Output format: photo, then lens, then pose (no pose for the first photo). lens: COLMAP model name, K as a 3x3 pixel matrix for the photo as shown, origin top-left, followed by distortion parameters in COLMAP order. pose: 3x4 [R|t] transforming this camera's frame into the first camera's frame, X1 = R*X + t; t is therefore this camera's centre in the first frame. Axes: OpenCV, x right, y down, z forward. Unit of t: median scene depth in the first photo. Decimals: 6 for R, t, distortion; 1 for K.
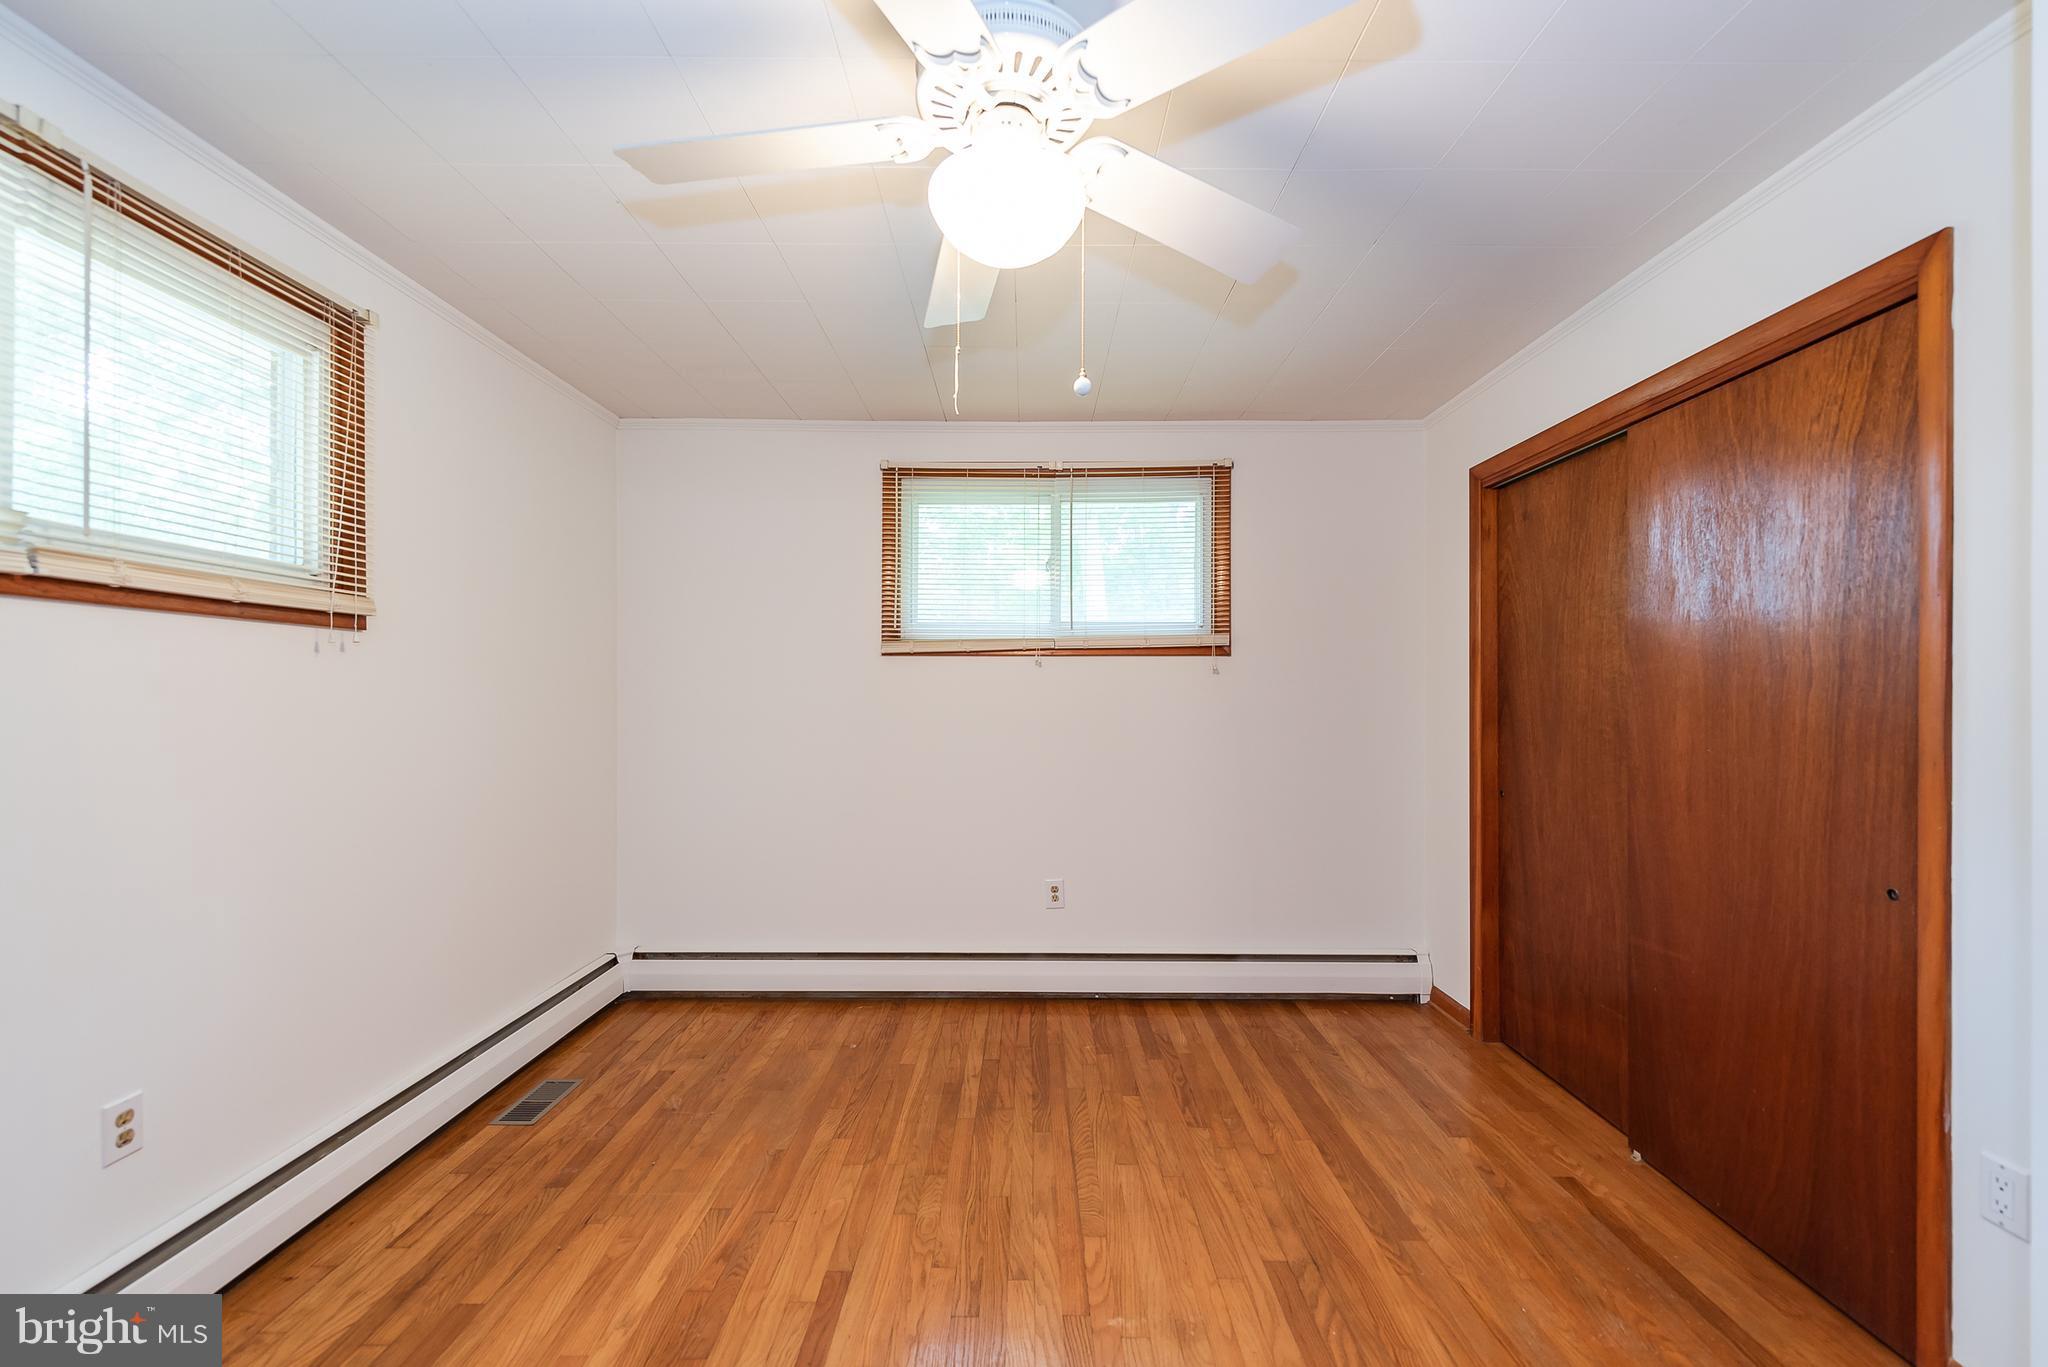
lens RADIAL K [[816.4, 0, 1020.3], [0, 816.4, 695.7], [0, 0, 1]] dist [0.002512, -0.003158]
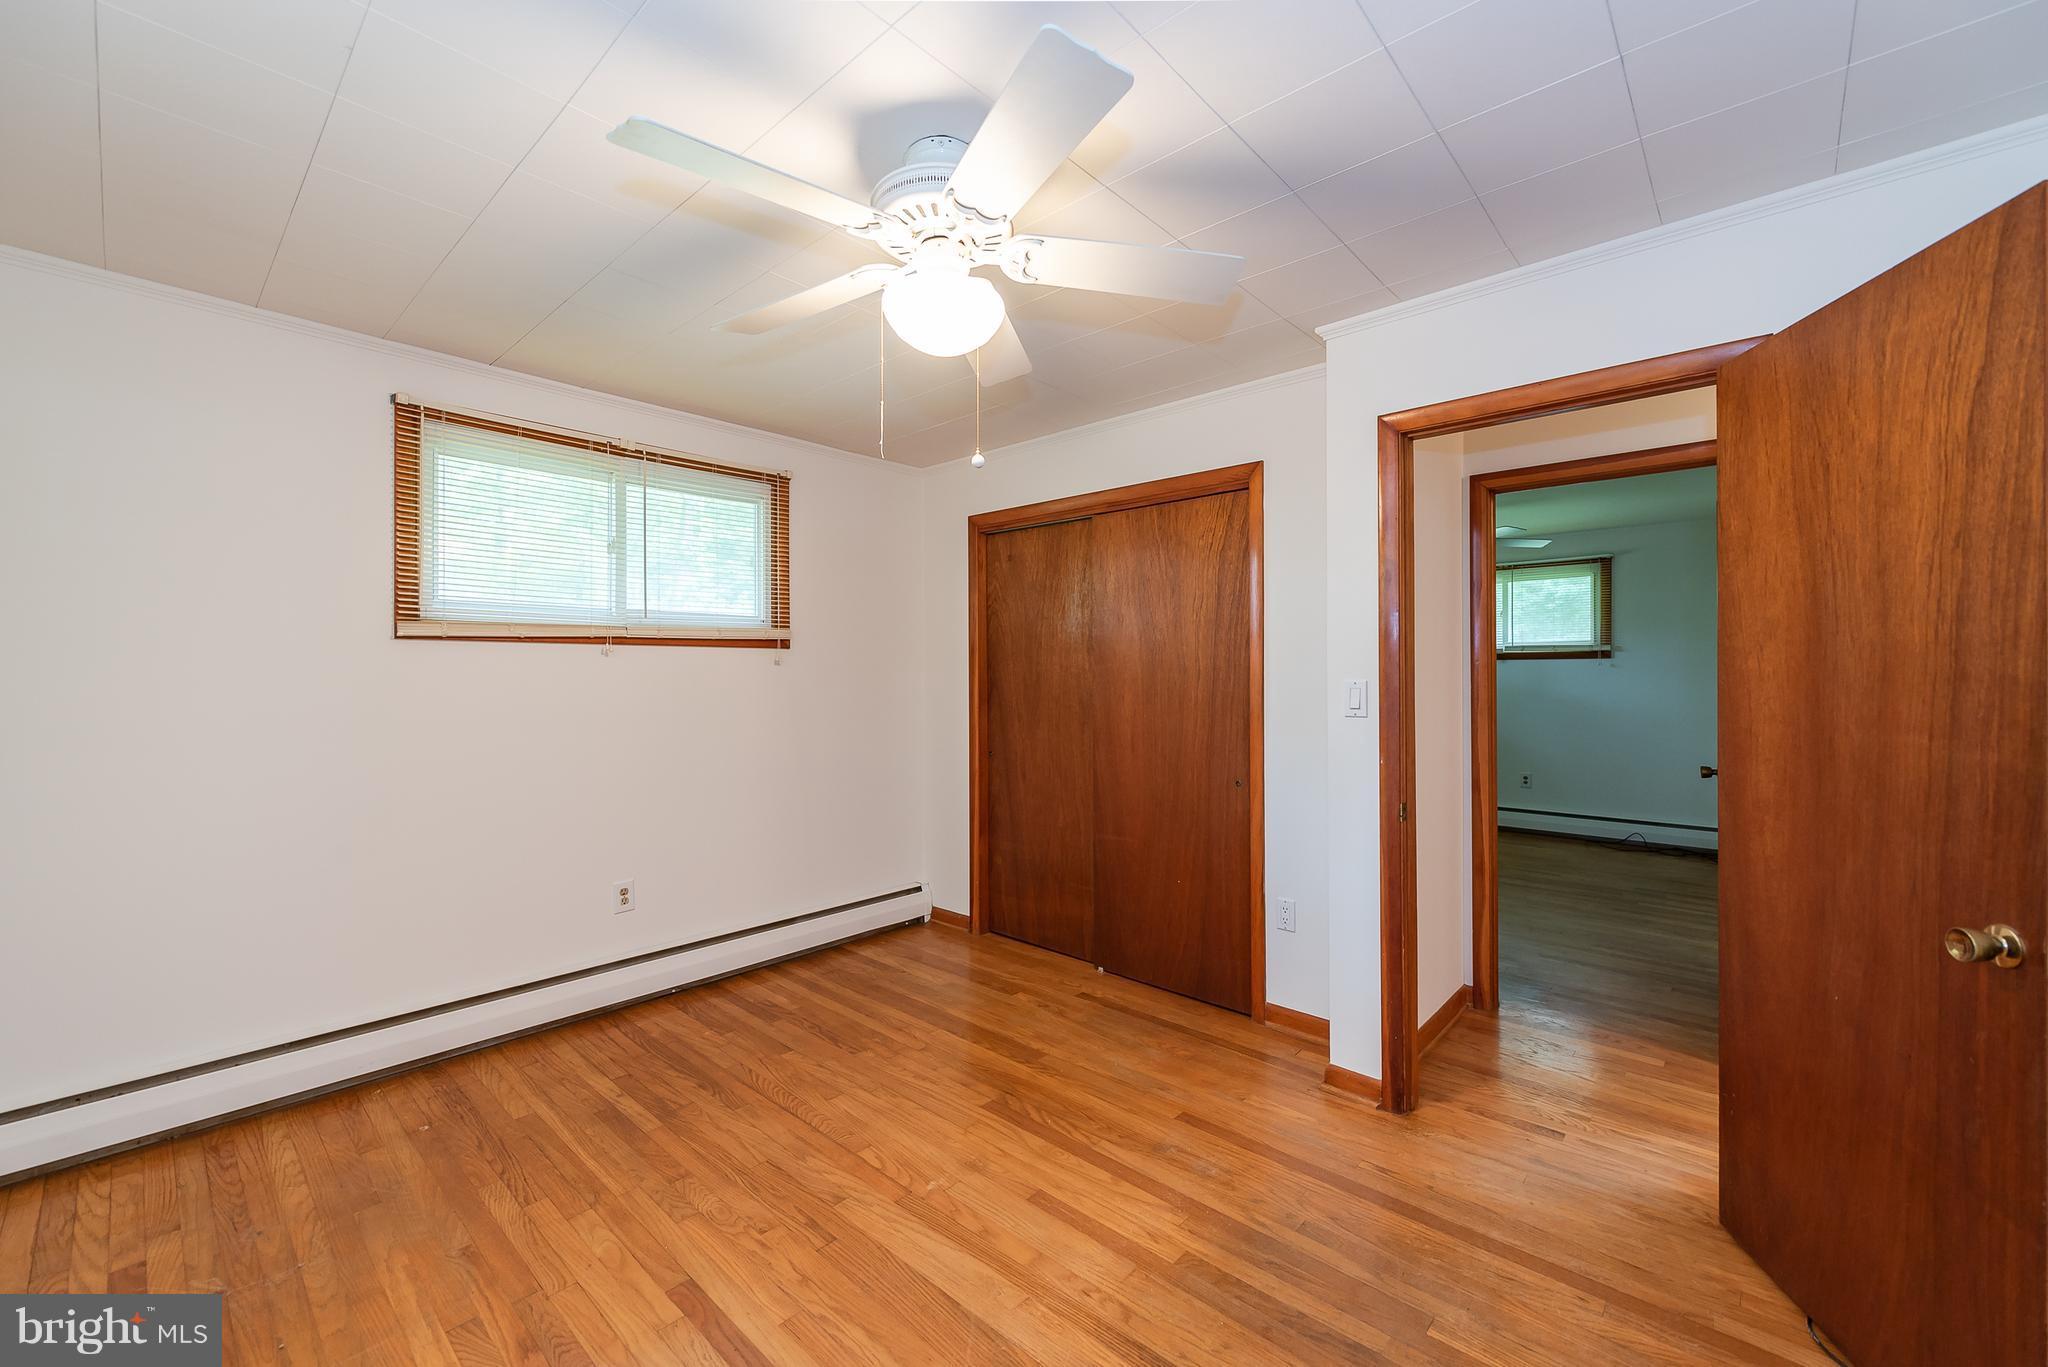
lens RADIAL K [[816.4, 0, 1026.8], [0, 816.4, 673.1], [0, 0, 1]] dist [0.002512, -0.003158]
pose [[0.670166, -0.000408, 0.742211, -0.468324], [0.004662, 0.999982, -0.003659, -0.013624], [-0.742197, 0.005913, 0.670156, 0.024740]]
